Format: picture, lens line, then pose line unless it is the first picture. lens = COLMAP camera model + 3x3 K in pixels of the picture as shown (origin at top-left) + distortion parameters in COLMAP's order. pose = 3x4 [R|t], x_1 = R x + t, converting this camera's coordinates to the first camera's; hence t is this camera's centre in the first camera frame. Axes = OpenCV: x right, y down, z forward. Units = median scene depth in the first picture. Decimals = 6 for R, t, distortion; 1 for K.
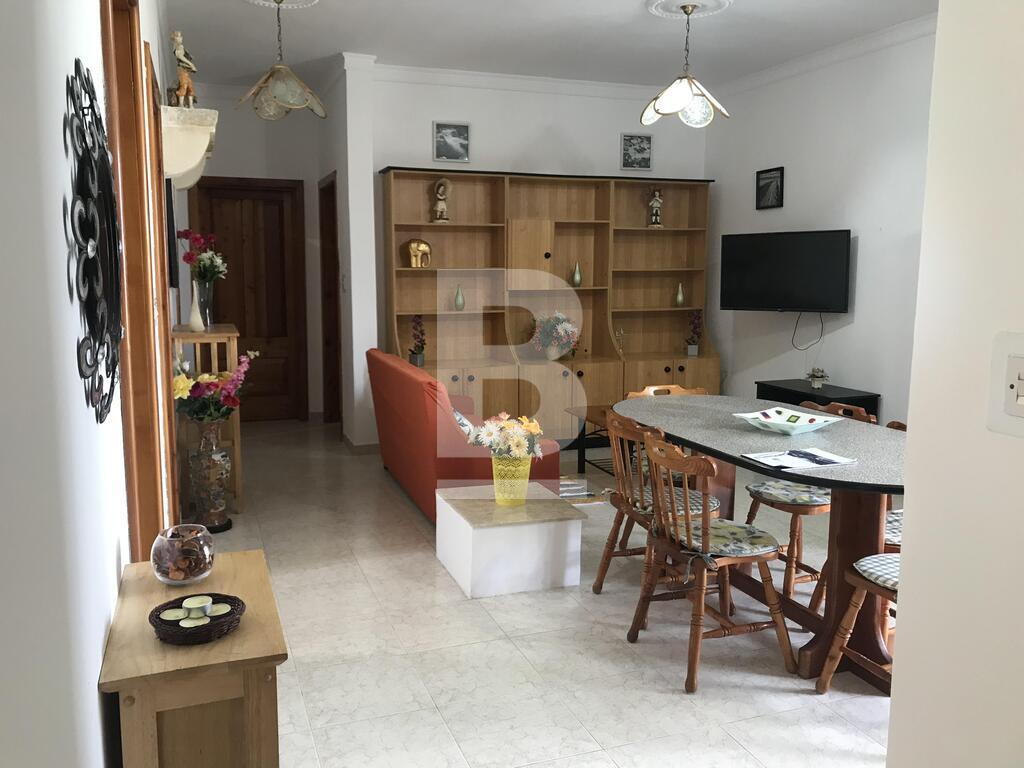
lens RADIAL K [[839.2, 0, 511.6], [0, 839.2, 382.7], [0, 0, 1]] dist [0.036231, -0.032755]
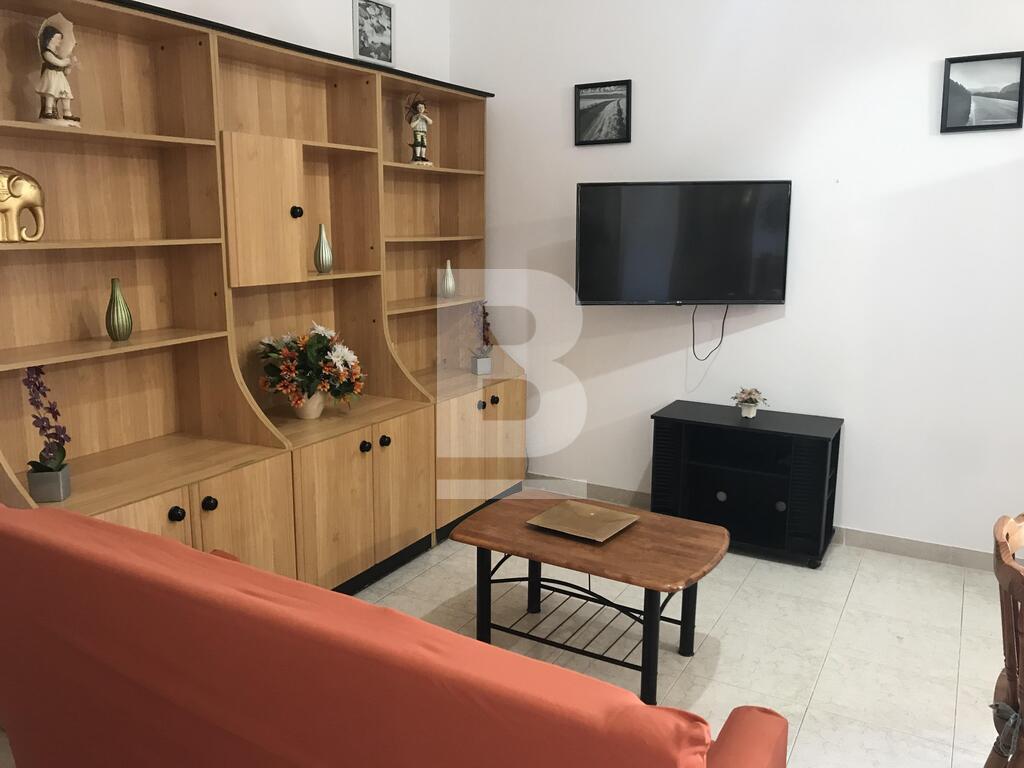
lens RADIAL K [[839.2, 0, 506.1], [0, 839.2, 368.3], [0, 0, 1]] dist [0.036231, -0.032755]
pose [[0.764414, -0.108761, 0.635486, -0.183765], [0.085347, 0.994064, 0.067467, -0.083403], [-0.639052, 0.002664, 0.769159, 0.539935]]
